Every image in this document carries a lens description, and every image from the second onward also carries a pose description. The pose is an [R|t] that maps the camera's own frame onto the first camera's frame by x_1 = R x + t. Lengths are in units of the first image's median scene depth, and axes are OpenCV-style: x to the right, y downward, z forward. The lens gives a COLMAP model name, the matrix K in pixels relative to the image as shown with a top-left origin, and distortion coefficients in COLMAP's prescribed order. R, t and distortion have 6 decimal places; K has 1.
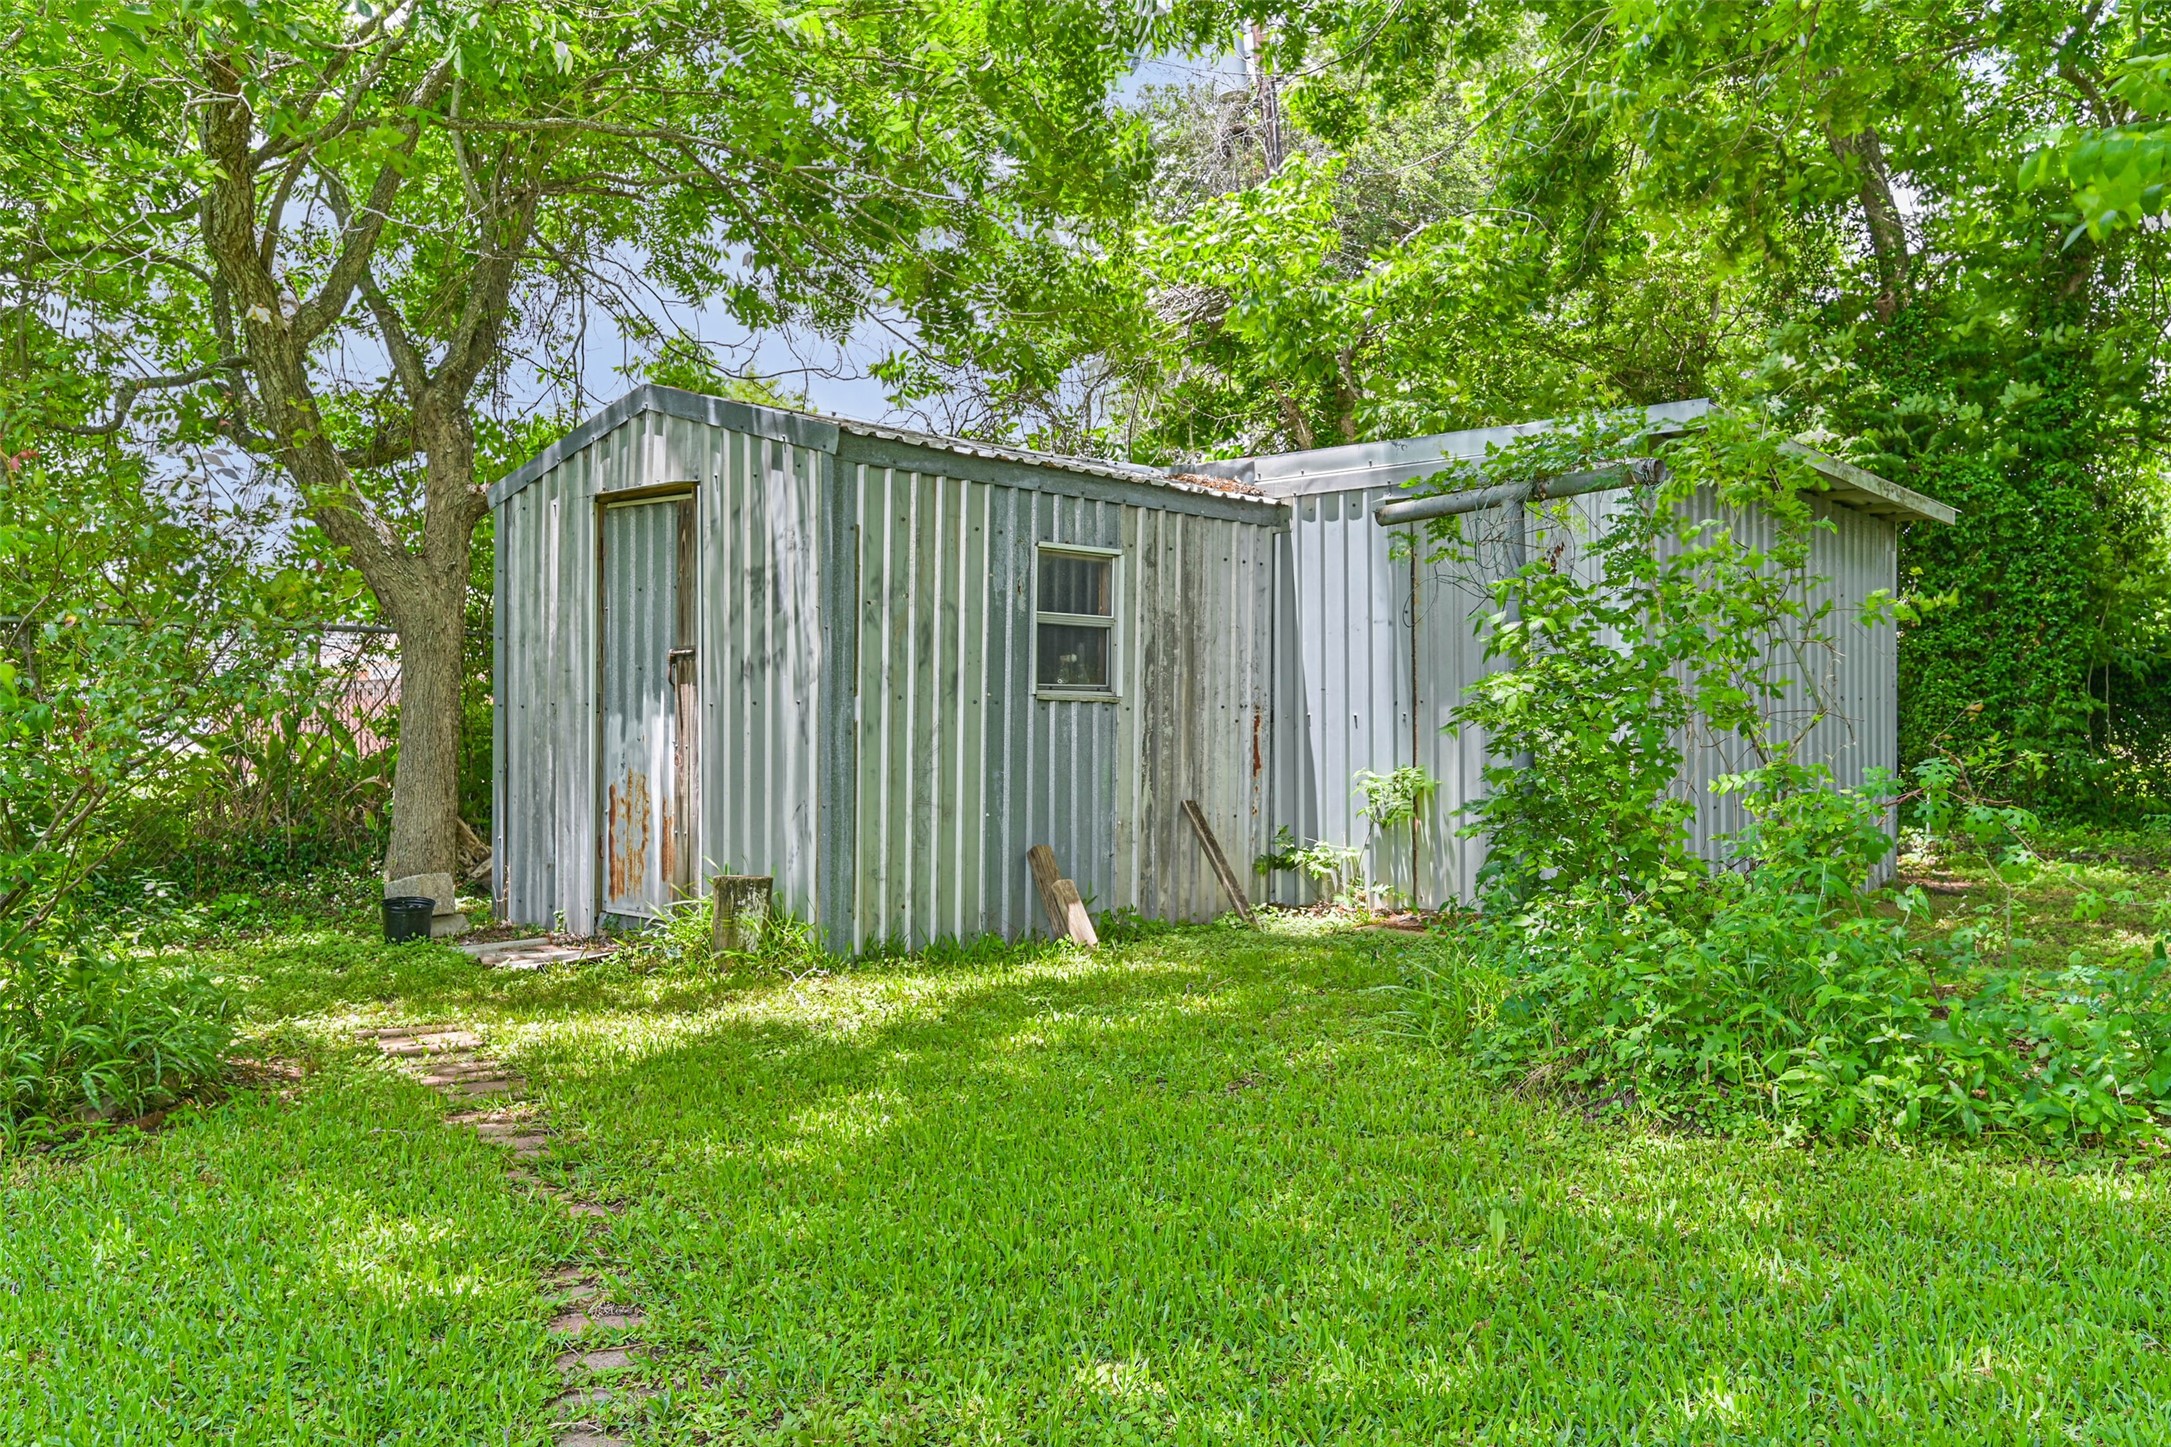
lens RADIAL K [[1696.6, 0, 1084.8], [0, 1696.6, 723.6], [0, 0, 1]] dist [0.004266, 0.005810]
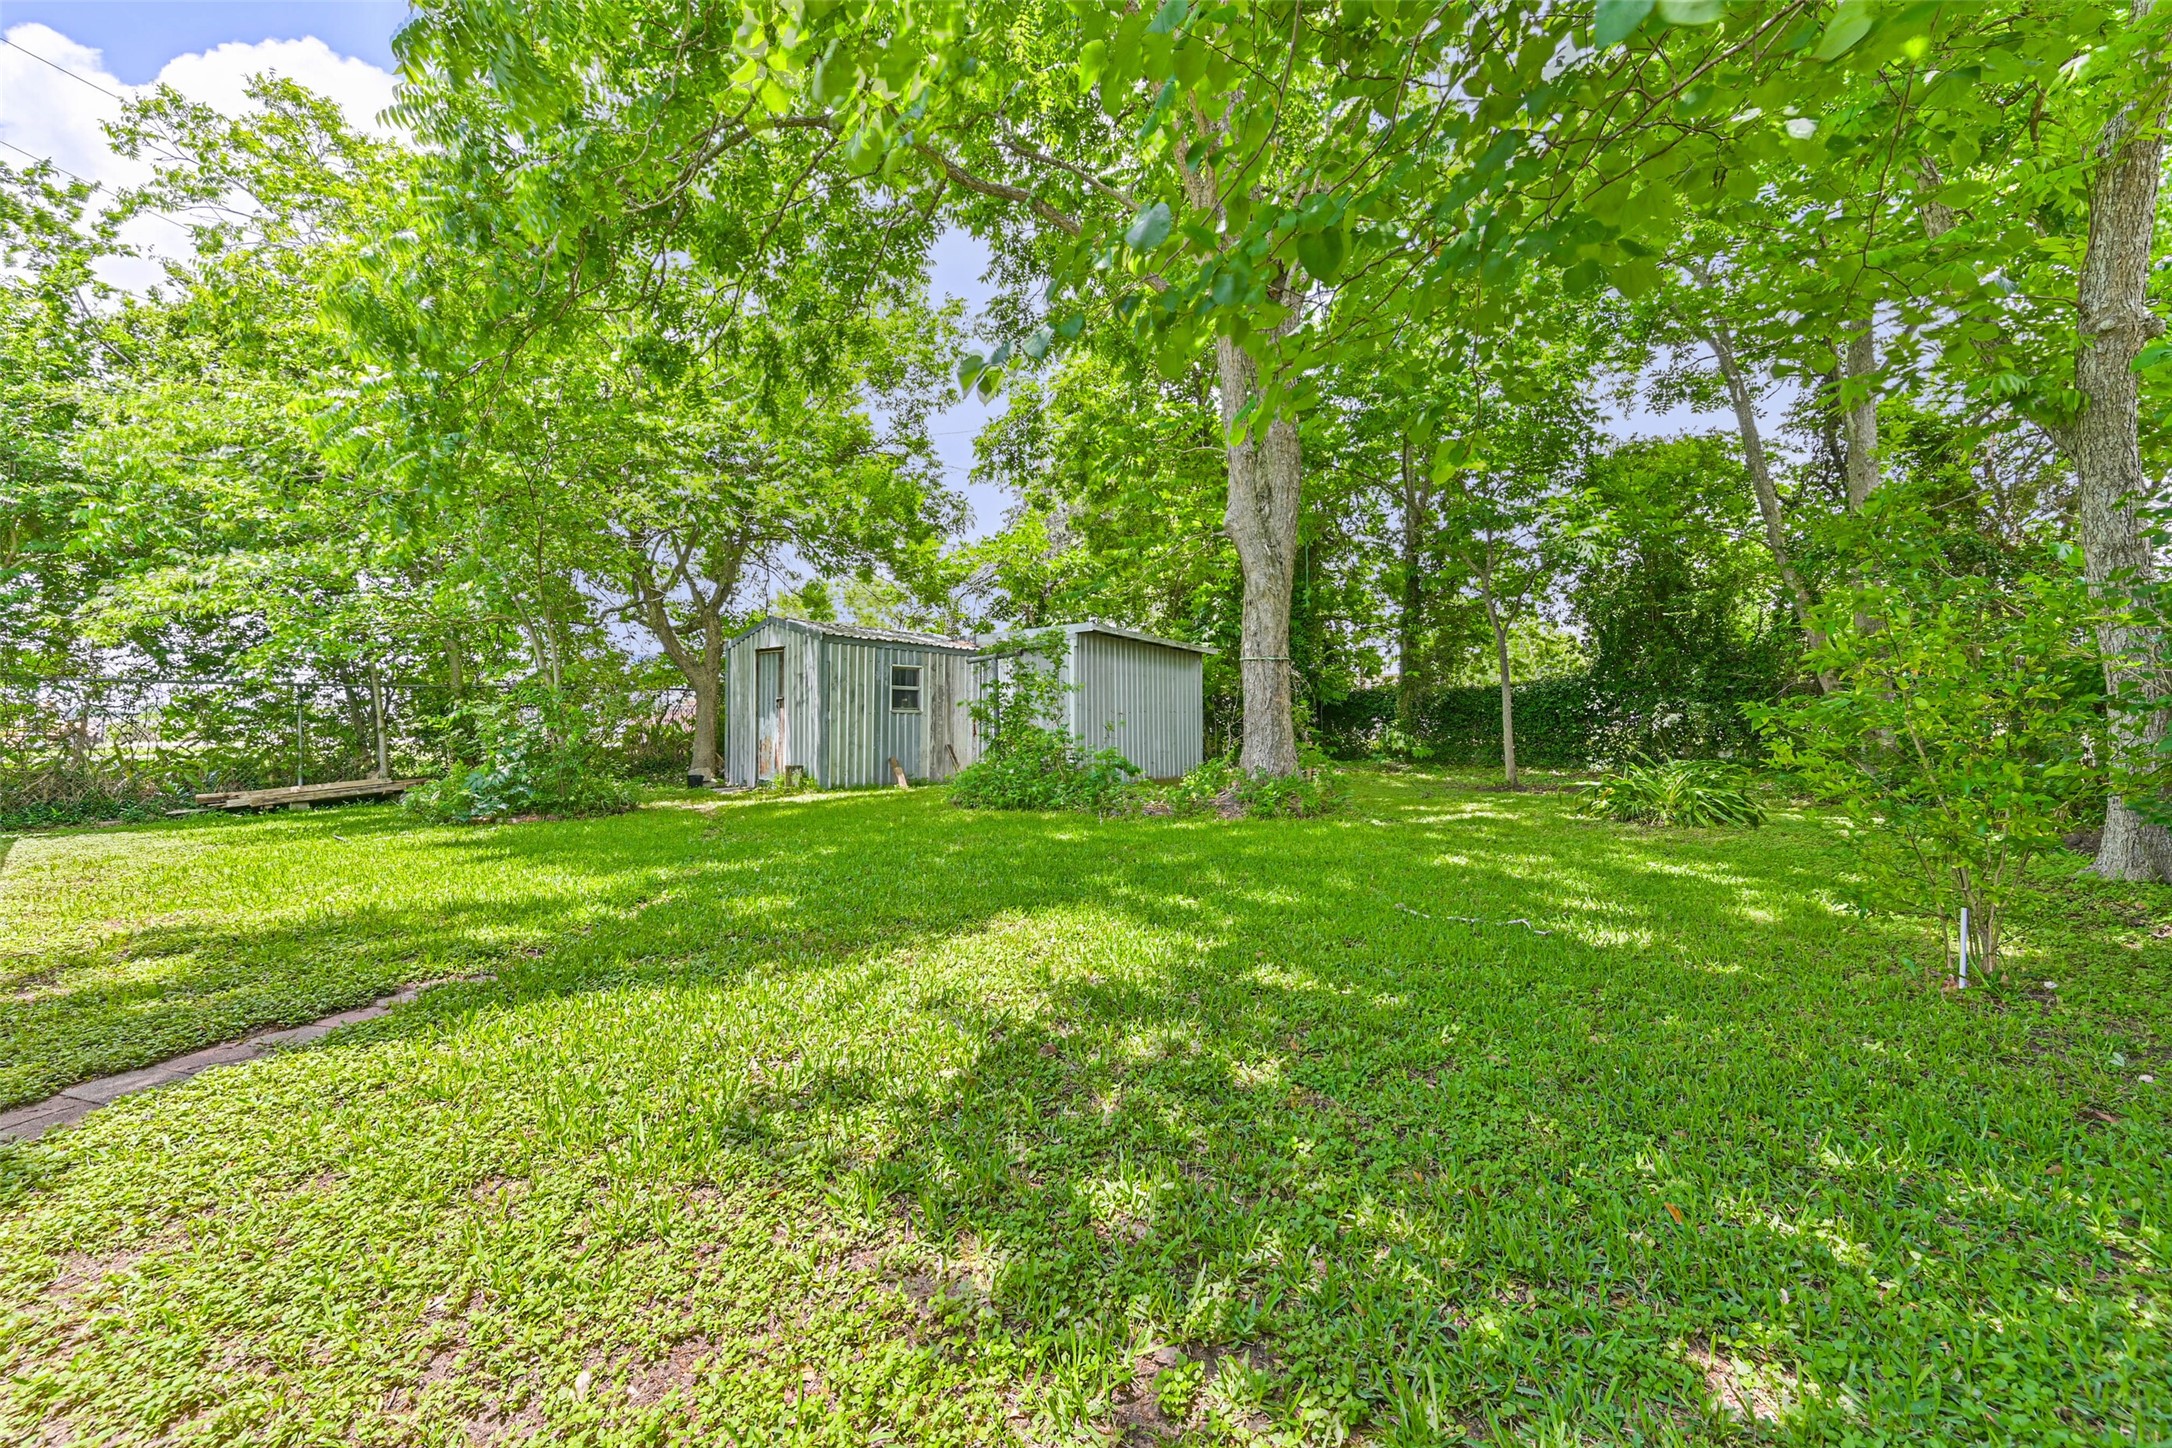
lens RADIAL K [[849.0, 0, 1088.3], [0, 849.0, 719.1], [0, 0, 1]] dist [0.032860, -0.004040]
pose [[0.999682, 0.000914, 0.025202, 0.284214], [-0.000713, 0.999968, -0.007969, 0.010095], [-0.025208, 0.007948, 0.999651, -0.594463]]
